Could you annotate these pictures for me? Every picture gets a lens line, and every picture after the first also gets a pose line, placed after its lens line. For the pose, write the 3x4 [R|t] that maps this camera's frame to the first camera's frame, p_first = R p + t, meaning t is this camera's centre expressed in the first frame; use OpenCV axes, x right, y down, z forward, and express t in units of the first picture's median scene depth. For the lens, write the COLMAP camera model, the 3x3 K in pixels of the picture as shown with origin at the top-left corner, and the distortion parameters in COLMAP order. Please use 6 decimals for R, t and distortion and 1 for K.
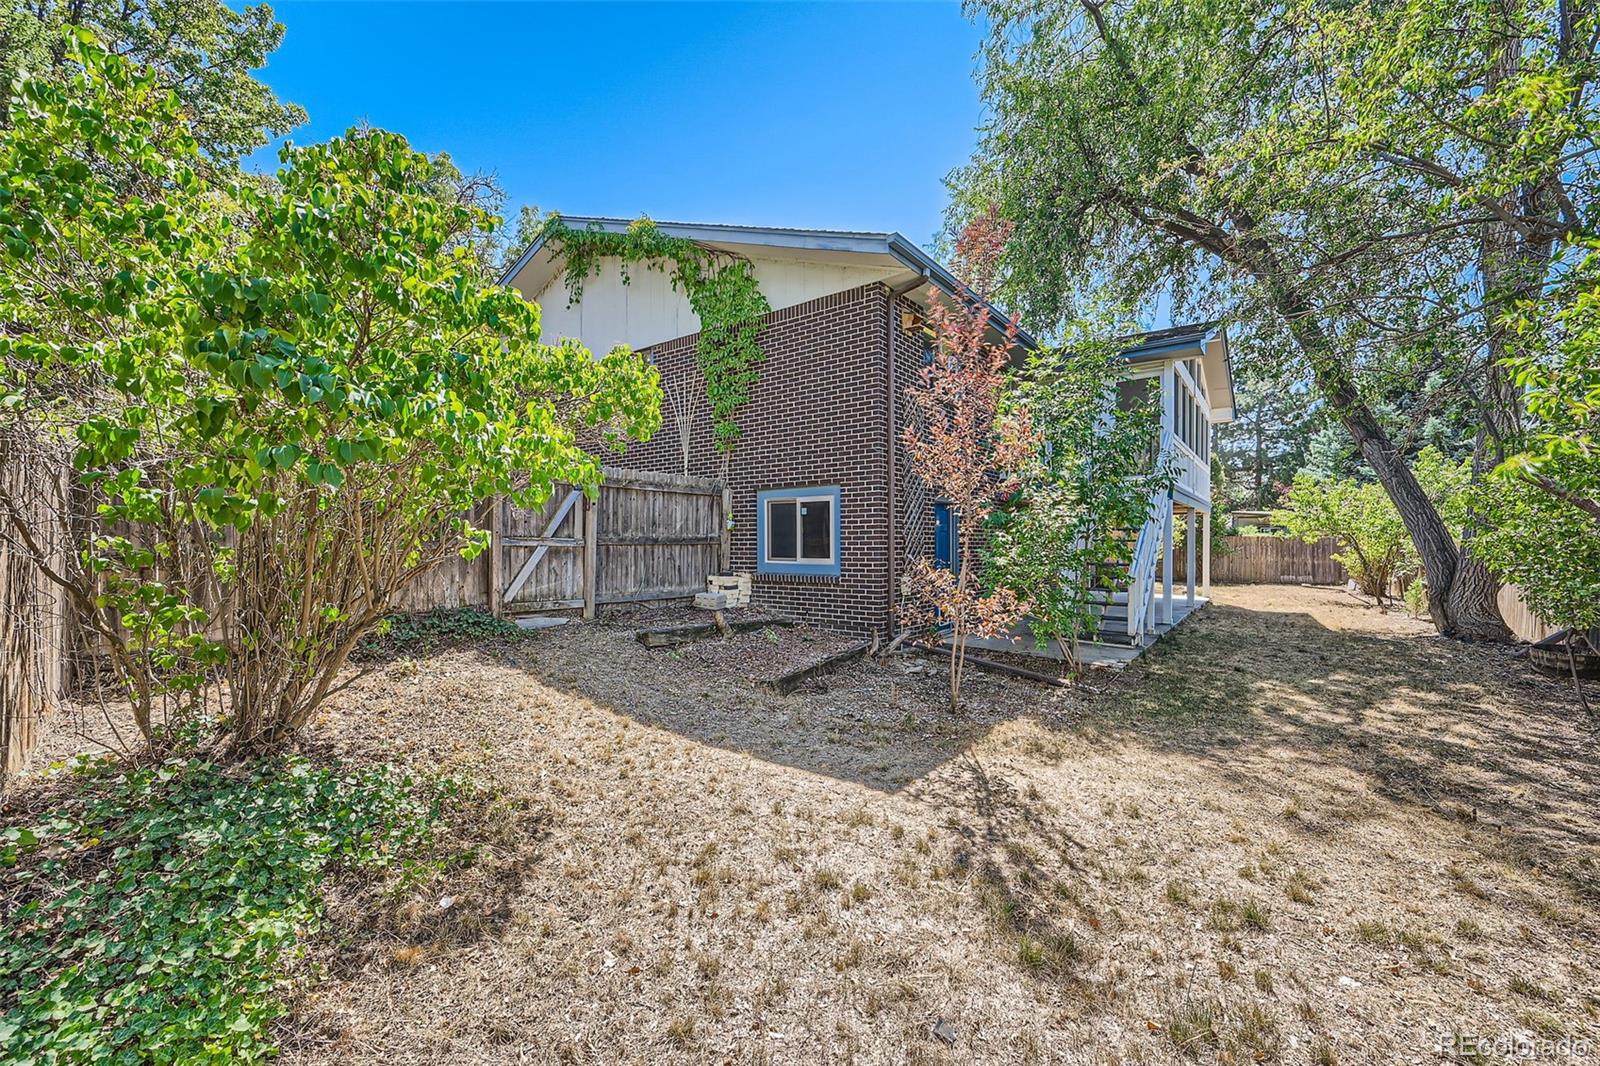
lens RADIAL K [[637.9, 0, 798.6], [0, 637.9, 544.2], [0, 0, 1]] dist [0.000041, -0.000198]
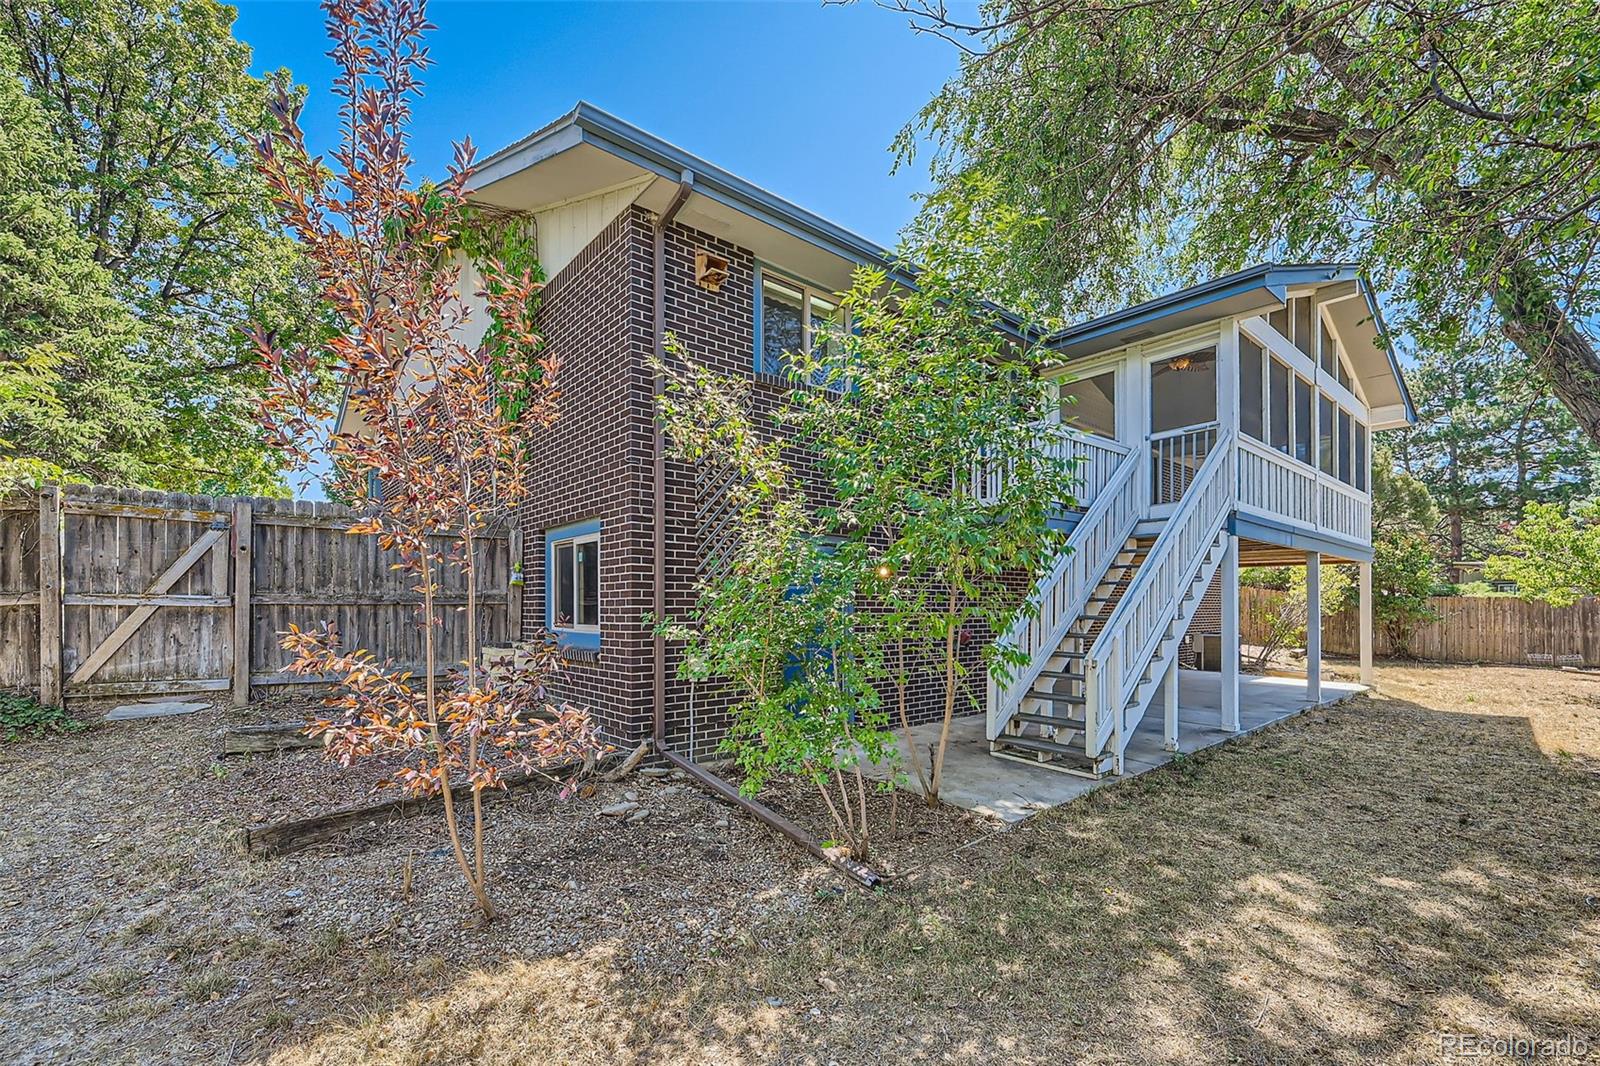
lens RADIAL K [[677.7, 0, 786.1], [0, 677.7, 597.3], [0, 0, 1]] dist [0.003851, 0.000311]
pose [[0.976691, -0.002095, -0.214639, 0.387038], [-0.001393, 0.999869, -0.016095, 0.004020], [0.214645, 0.016019, 0.976561, 0.320748]]
